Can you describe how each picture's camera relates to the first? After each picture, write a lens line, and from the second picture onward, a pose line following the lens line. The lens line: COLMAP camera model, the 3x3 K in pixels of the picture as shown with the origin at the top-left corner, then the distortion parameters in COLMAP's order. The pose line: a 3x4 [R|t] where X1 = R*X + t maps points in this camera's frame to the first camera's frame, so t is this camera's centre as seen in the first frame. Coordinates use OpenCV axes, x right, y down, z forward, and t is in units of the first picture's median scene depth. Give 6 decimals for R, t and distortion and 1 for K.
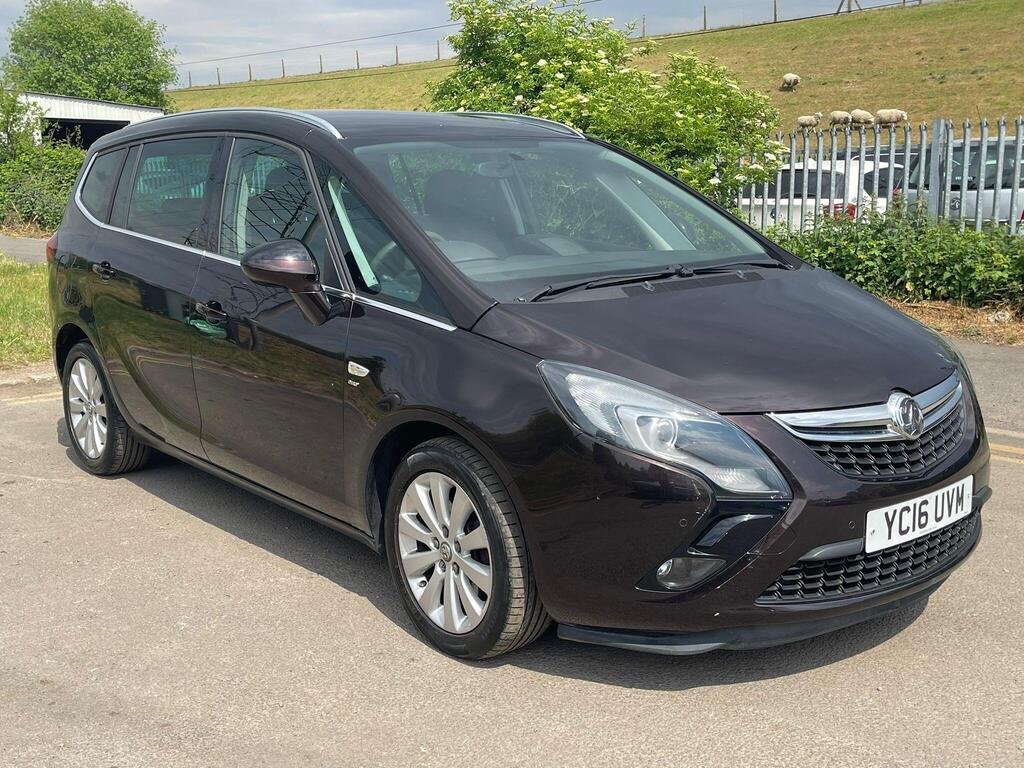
lens RADIAL K [[1140.9, 0, 507.0], [0, 1140.9, 389.7], [0, 0, 1]] dist [0.024079, 0.002171]
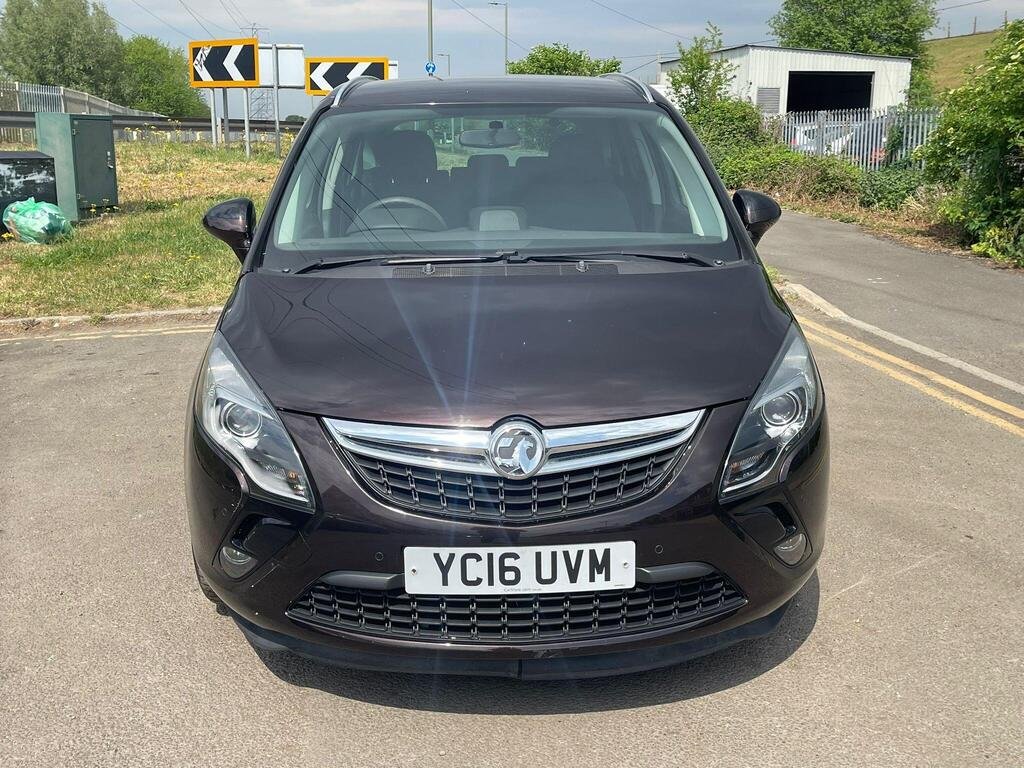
lens RADIAL K [[1099.4, 0, 505.7], [0, 1099.4, 373.0], [0, 0, 1]] dist [0.021743, 0.009288]
pose [[0.788451, 0.141573, -0.598584, 0.770615], [-0.119416, 0.989868, 0.076823, -0.088263], [0.603395, 0.010910, 0.797368, 0.334518]]
